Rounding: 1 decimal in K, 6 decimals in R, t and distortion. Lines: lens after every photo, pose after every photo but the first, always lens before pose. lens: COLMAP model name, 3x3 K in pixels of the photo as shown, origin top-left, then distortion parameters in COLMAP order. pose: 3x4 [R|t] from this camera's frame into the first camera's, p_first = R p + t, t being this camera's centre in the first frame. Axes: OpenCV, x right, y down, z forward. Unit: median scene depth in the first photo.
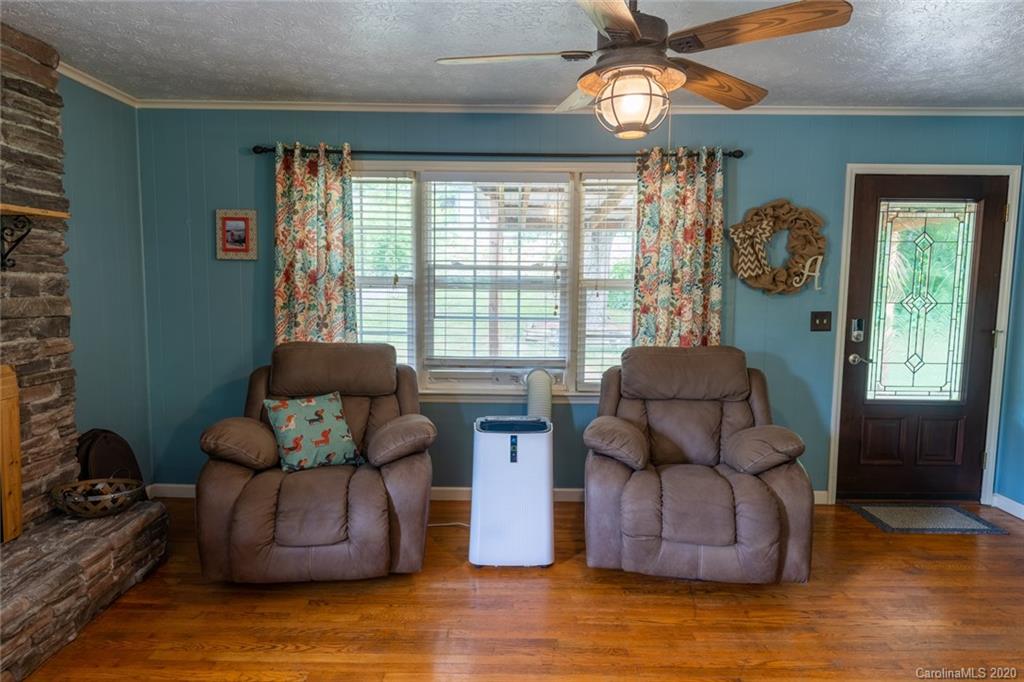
lens RADIAL K [[648.2, 0, 512.0], [0, 648.2, 341.0], [0, 0, 1]] dist [-0.002894, 0.001544]
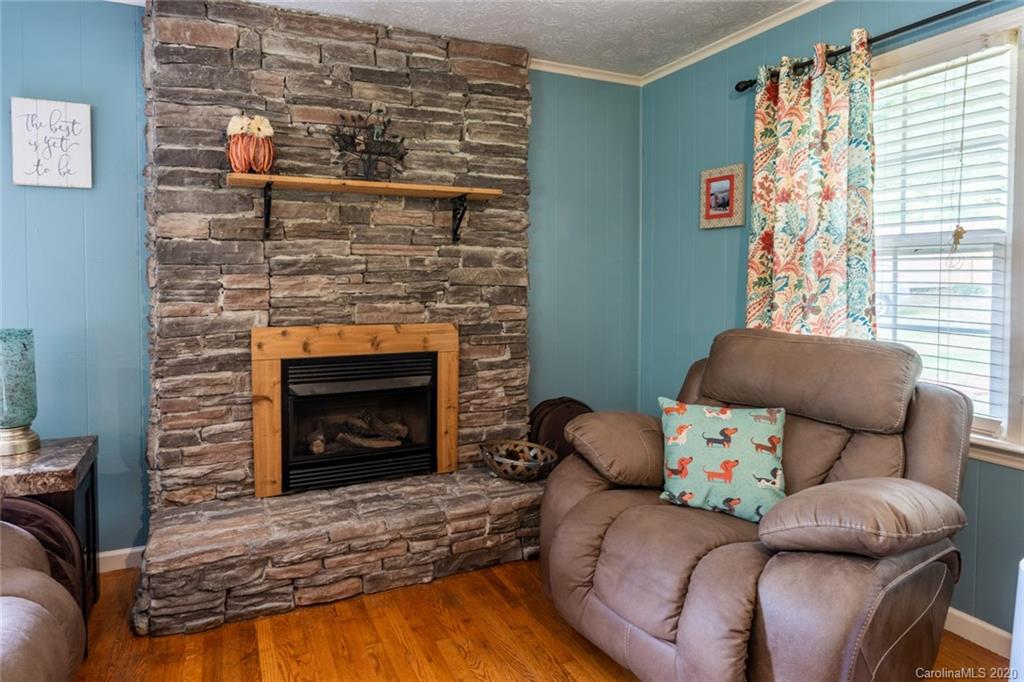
lens RADIAL K [[556.8, 0, 423.3], [0, 556.8, 294.2], [0, 0, 1]] dist [-0.008961, 0.000201]
pose [[0.352011, 0.013084, -0.935904, 0.110617], [-0.085058, 0.996212, -0.018065, 0.004614], [0.932123, 0.085965, 0.351791, 0.418564]]
